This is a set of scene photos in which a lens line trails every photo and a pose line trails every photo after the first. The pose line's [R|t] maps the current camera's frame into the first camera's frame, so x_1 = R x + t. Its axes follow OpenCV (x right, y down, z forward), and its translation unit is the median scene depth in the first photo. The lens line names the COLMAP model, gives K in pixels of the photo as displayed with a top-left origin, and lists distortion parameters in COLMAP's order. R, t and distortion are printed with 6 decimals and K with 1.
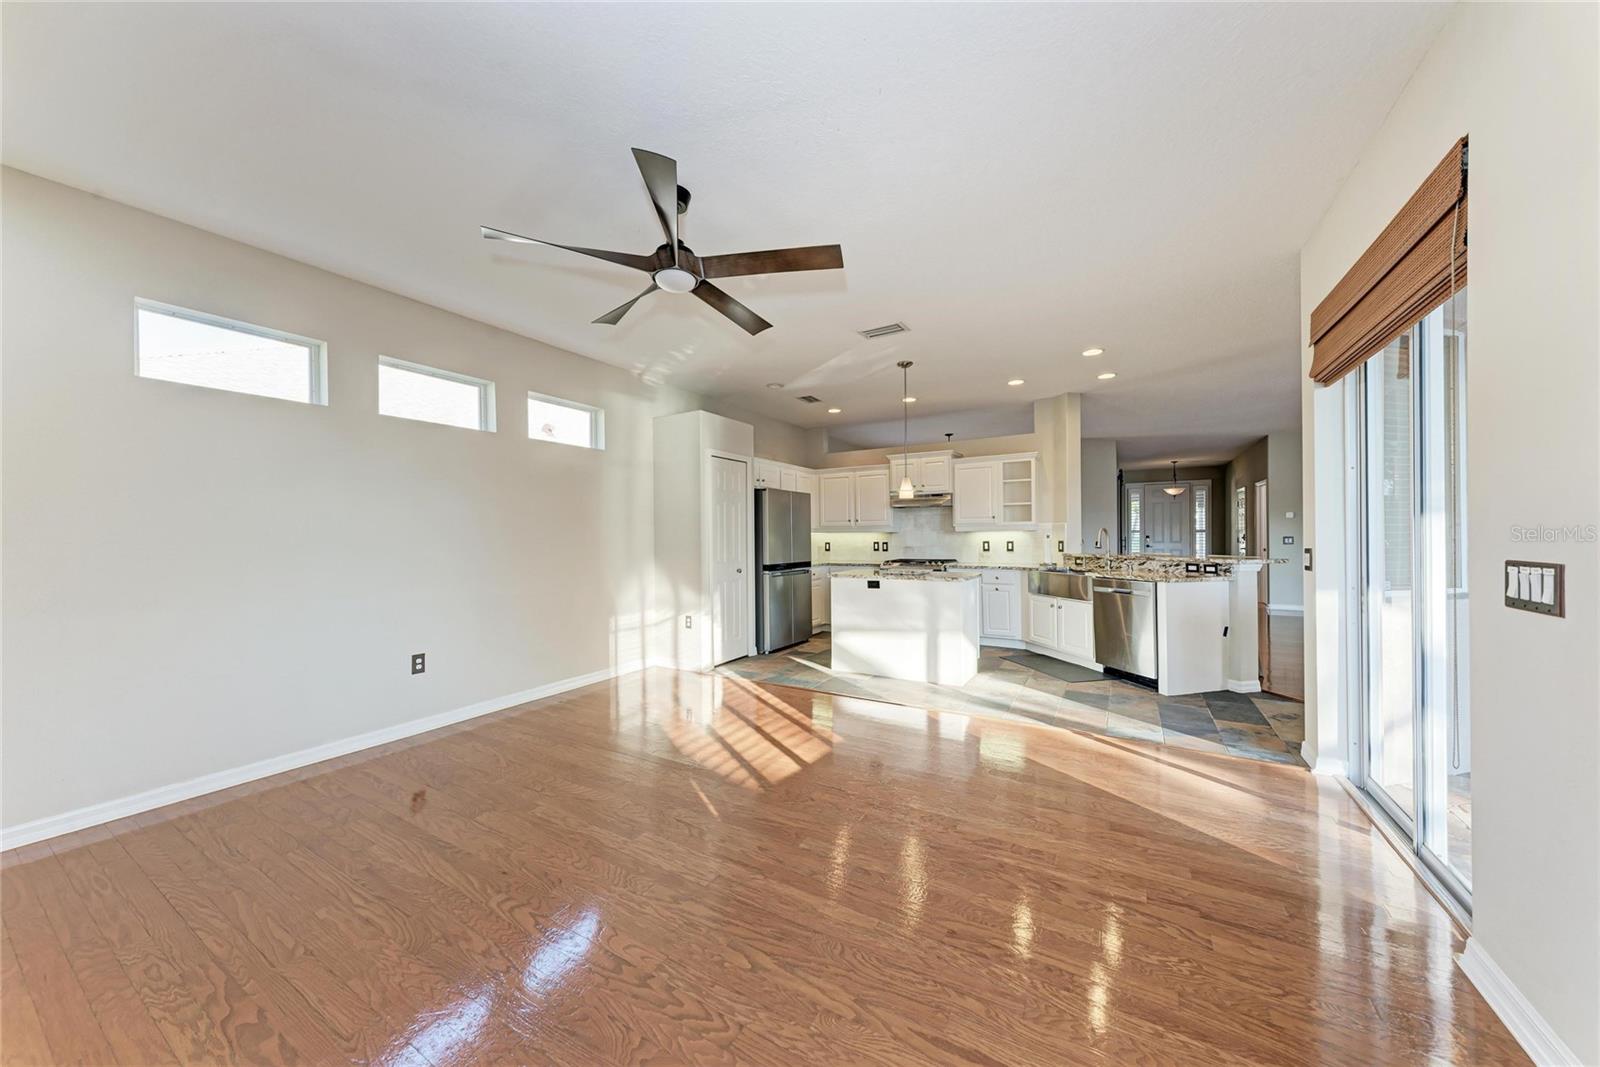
lens RADIAL K [[547.7, 0, 793.4], [0, 547.7, 536.2], [0, 0, 1]] dist [0.012193, -0.003236]
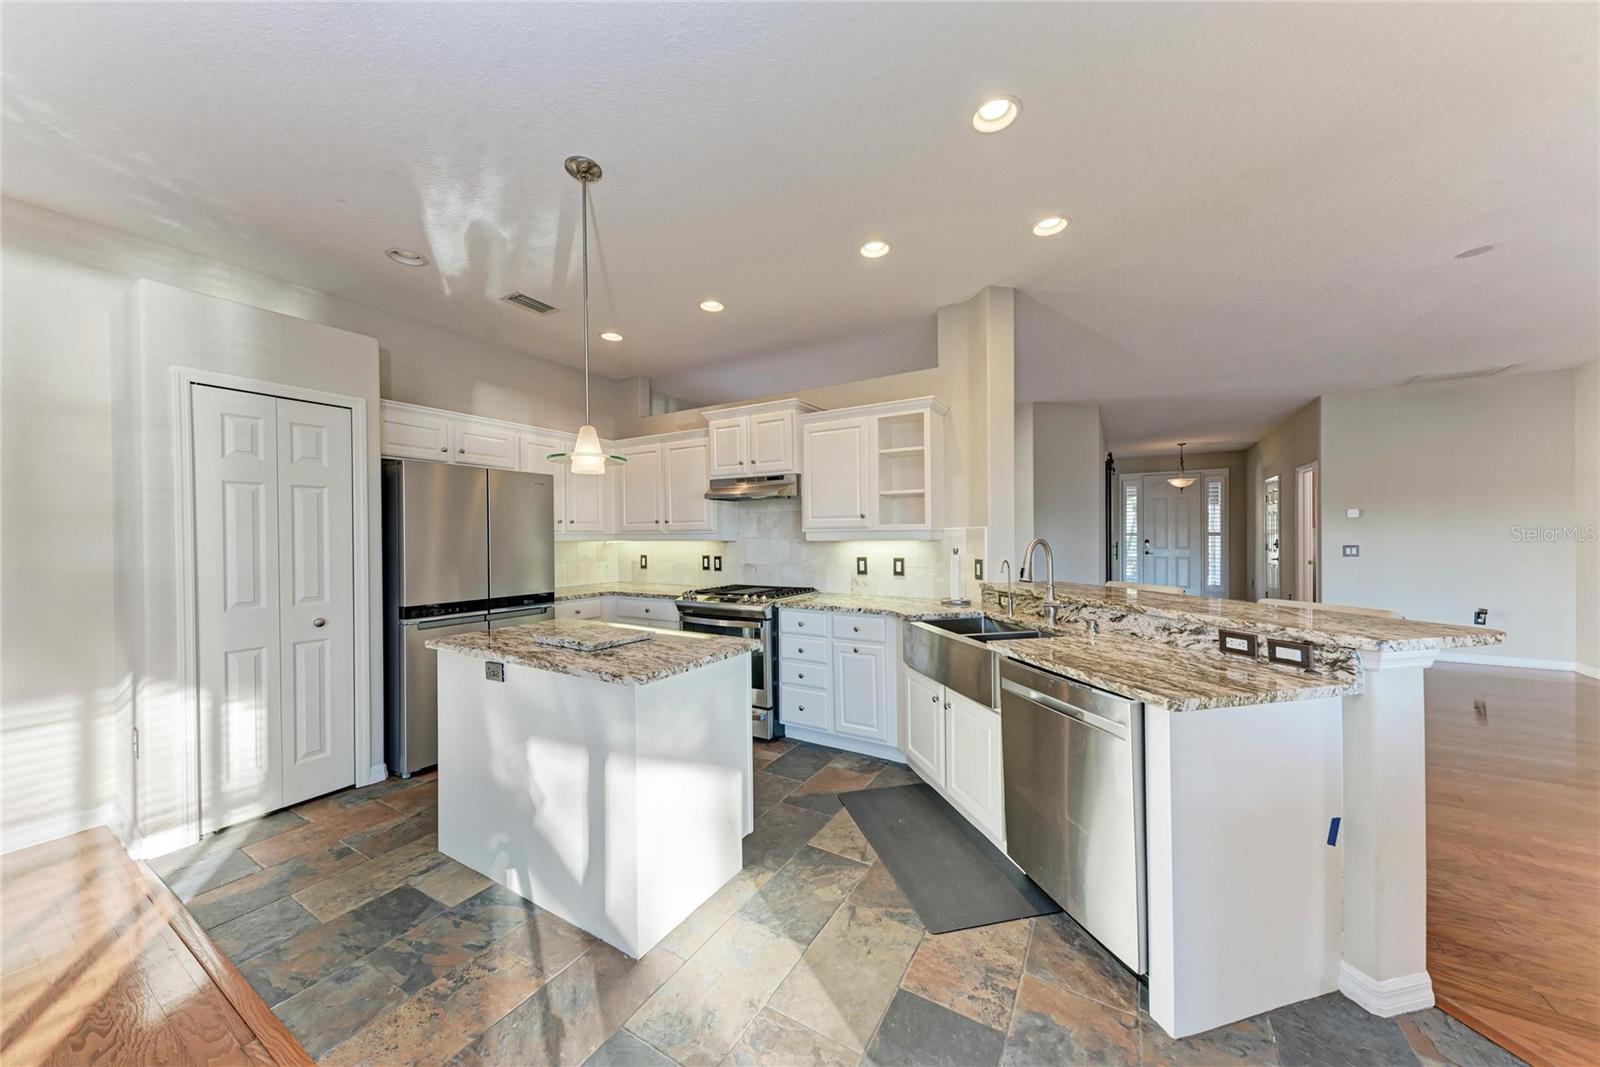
lens RADIAL K [[547.7, 0, 795.7], [0, 547.7, 538.3], [0, 0, 1]] dist [0.012193, -0.003236]
pose [[0.999997, 0.000346, -0.002231, 0.365212], [-0.000334, 0.999986, 0.005240, -0.018511], [0.002233, -0.005239, 0.999984, 0.540117]]
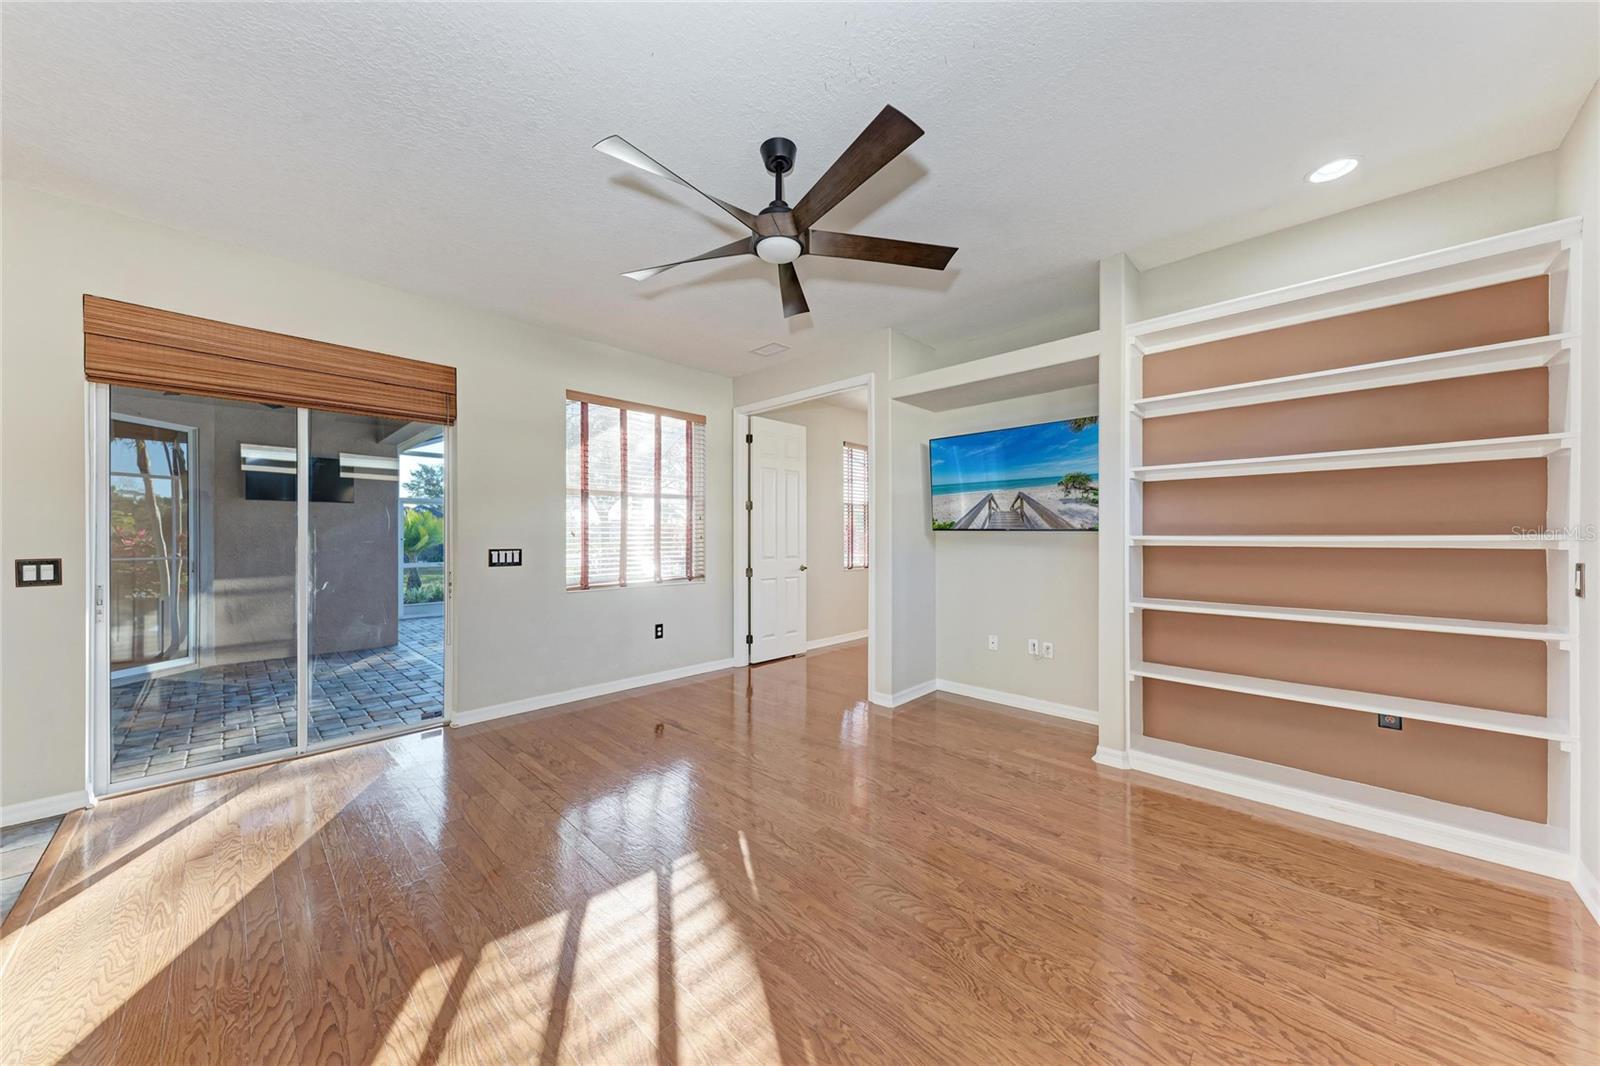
lens RADIAL K [[547.7, 0, 791.2], [0, 547.7, 539.8], [0, 0, 1]] dist [0.012193, -0.003236]
pose [[-0.974067, 0.008767, 0.226091, -0.208024], [0.009326, 0.999956, 0.001404, 0.001497], [-0.226069, 0.003476, -0.974105, 0.902058]]
